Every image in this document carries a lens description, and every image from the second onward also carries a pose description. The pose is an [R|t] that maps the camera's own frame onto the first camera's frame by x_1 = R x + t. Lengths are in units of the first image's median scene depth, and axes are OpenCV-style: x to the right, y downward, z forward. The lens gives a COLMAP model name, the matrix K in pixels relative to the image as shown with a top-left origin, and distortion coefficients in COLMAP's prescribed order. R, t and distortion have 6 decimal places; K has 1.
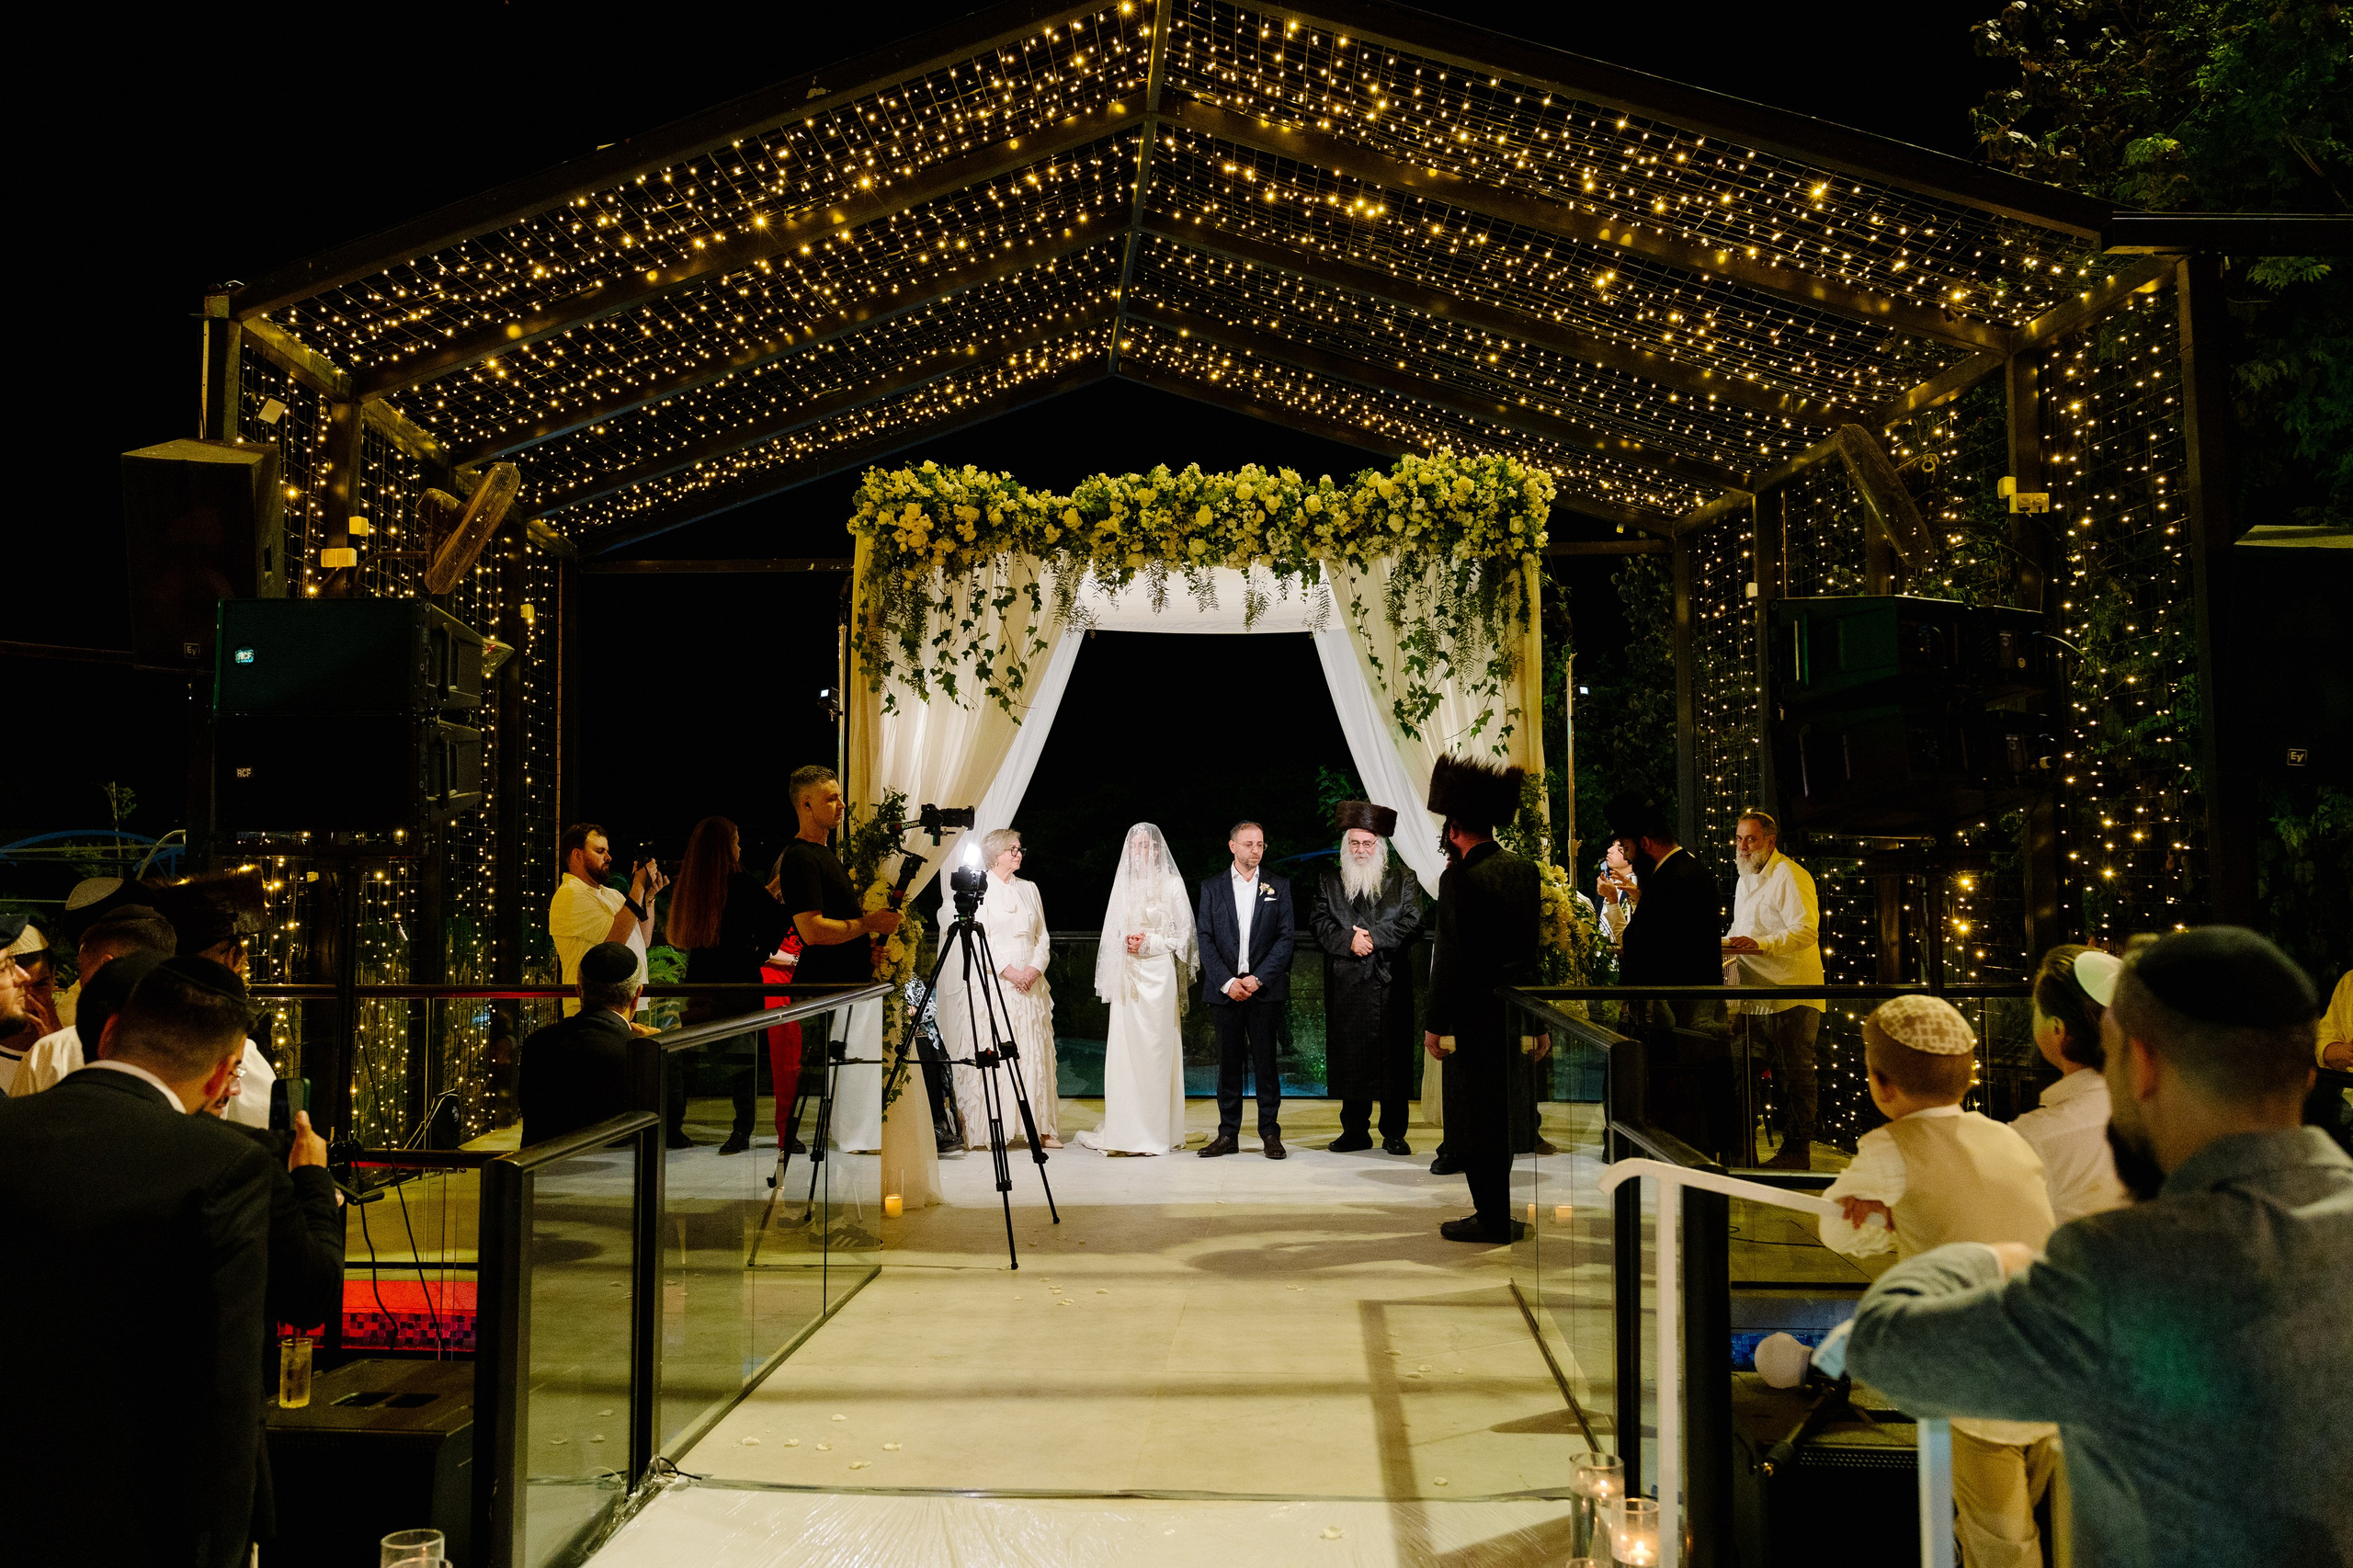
lens RADIAL K [[1953.8, 0, 1169.9], [0, 1953.8, 754.0], [0, 0, 1]] dist [-0.000554, 0.001406]
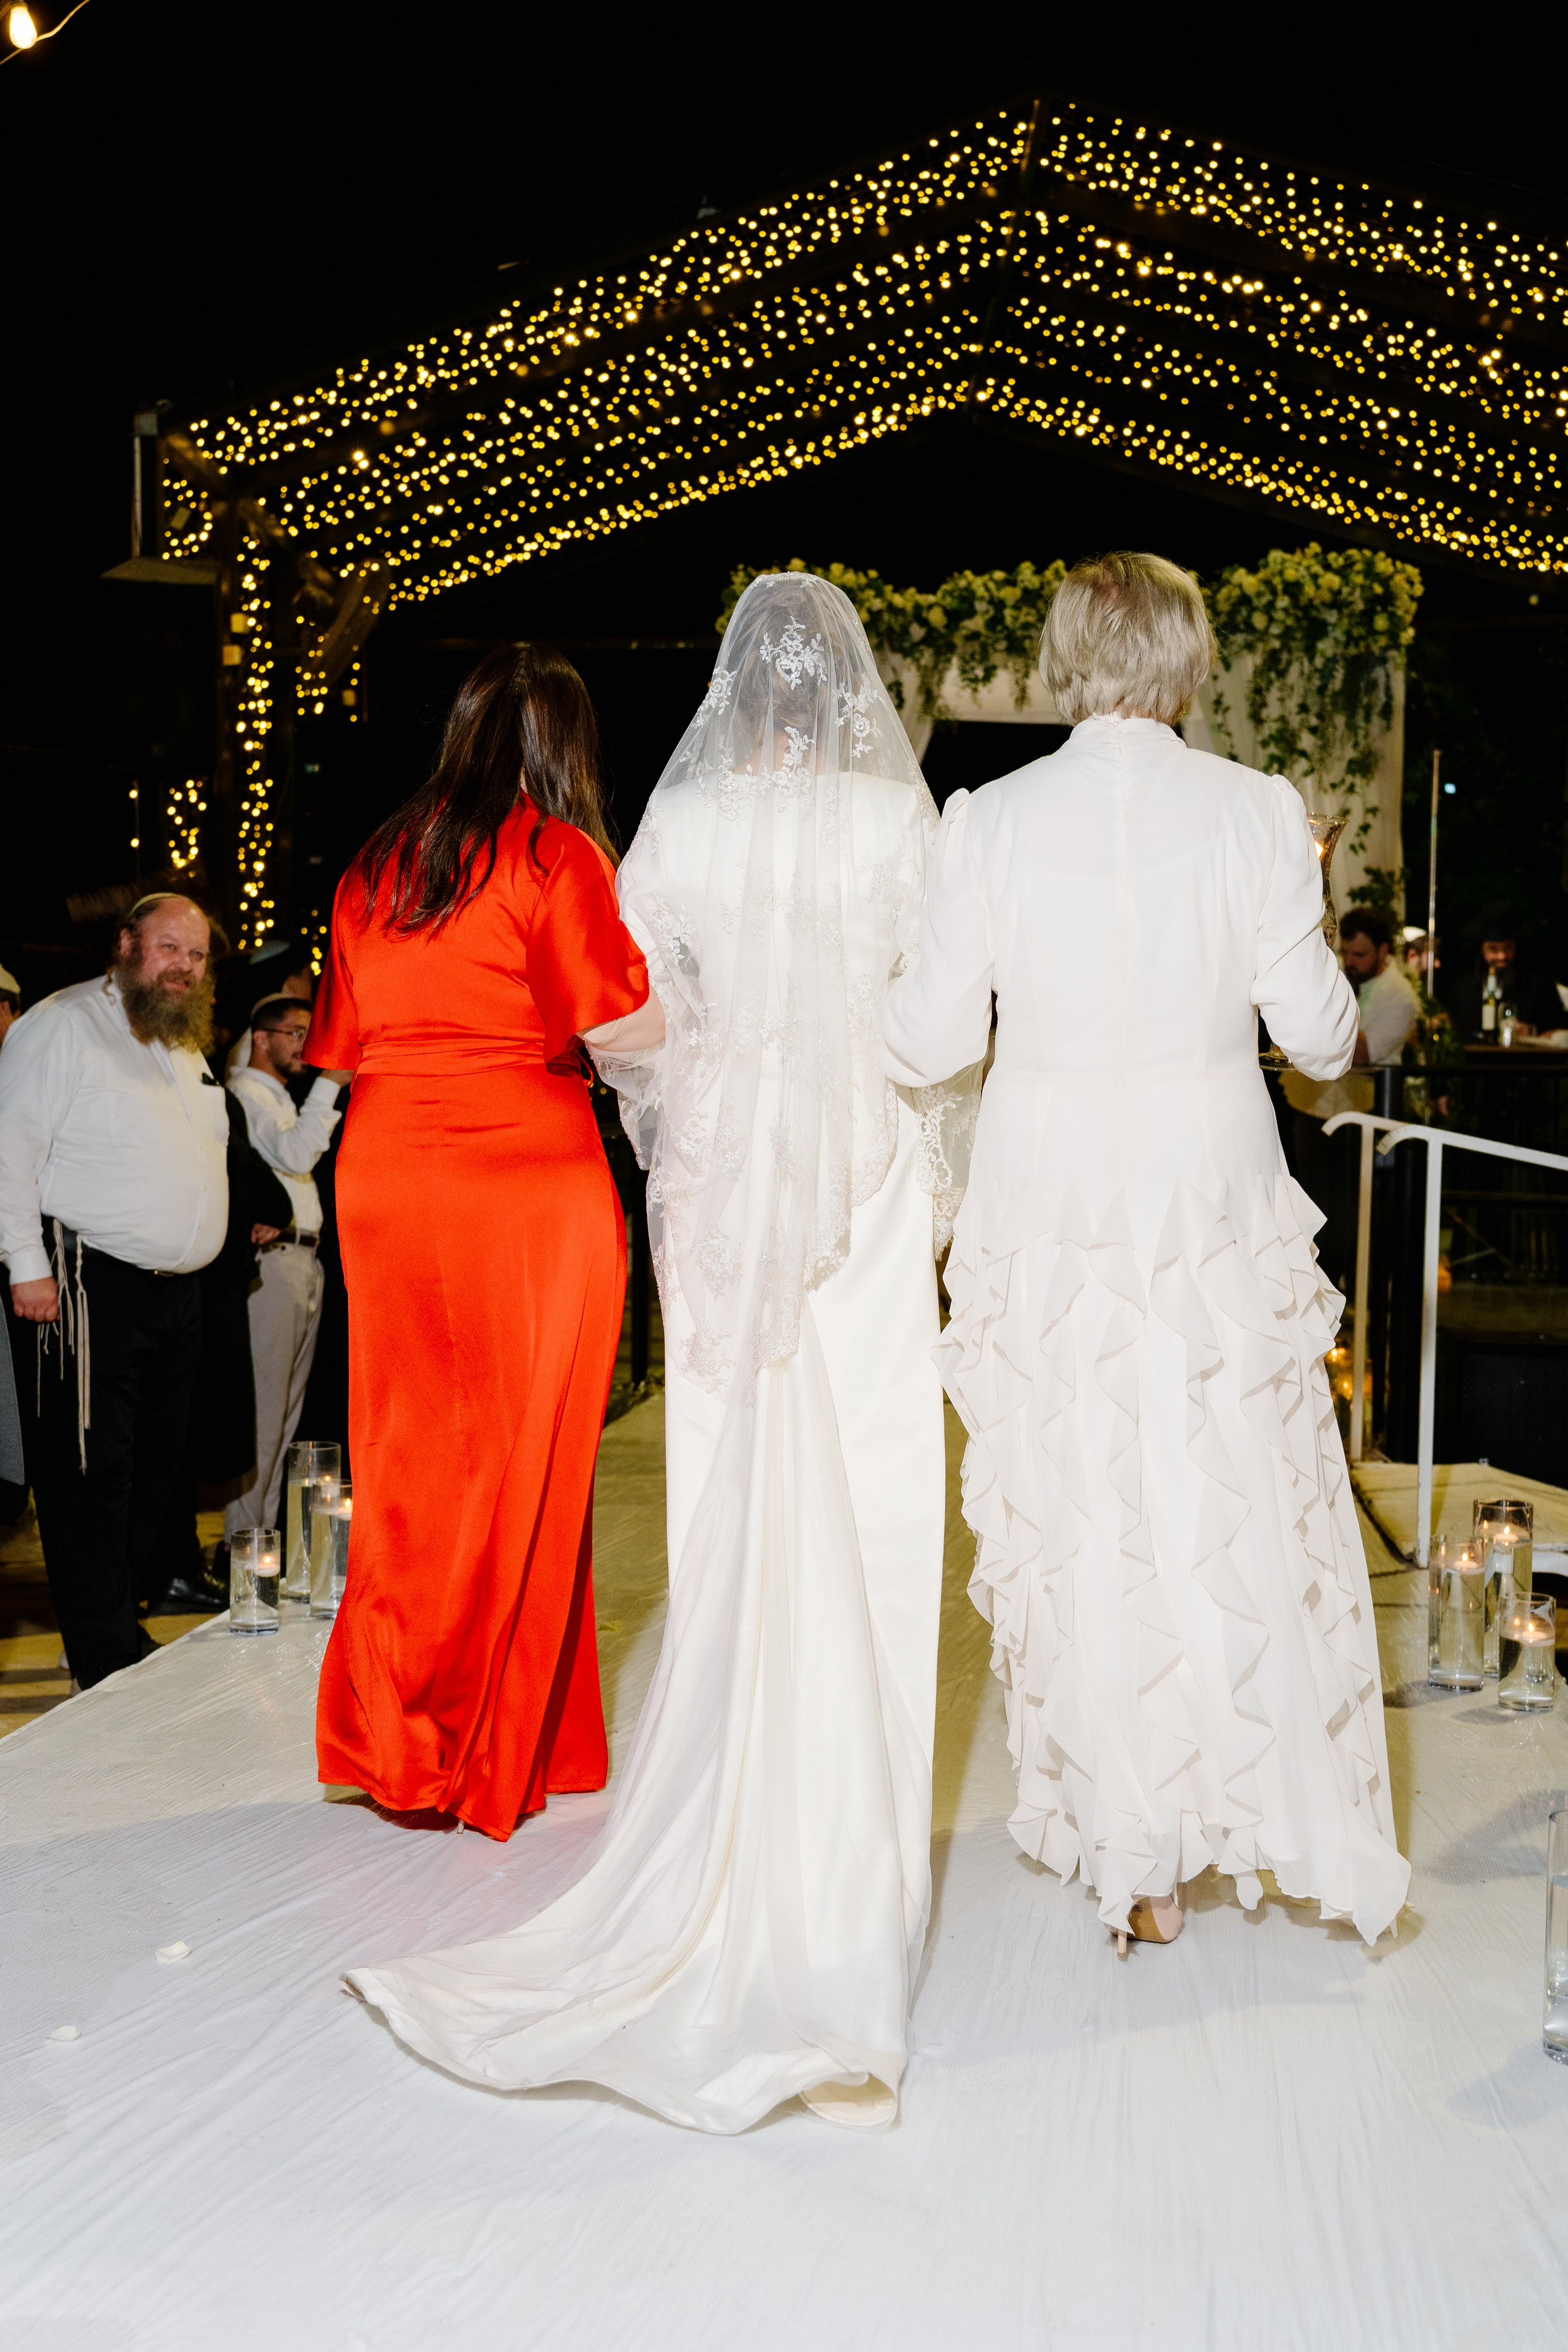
lens RADIAL K [[2520.5, 0, 752.9], [0, 2520.5, 1177.6], [0, 0, 1]] dist [0.038603, -0.001482]
pose [[0.995047, 0.017426, -0.097867, -0.011623], [-0.004823, 0.991819, 0.127561, 0.001561], [0.099289, -0.126457, 0.986991, -0.343896]]
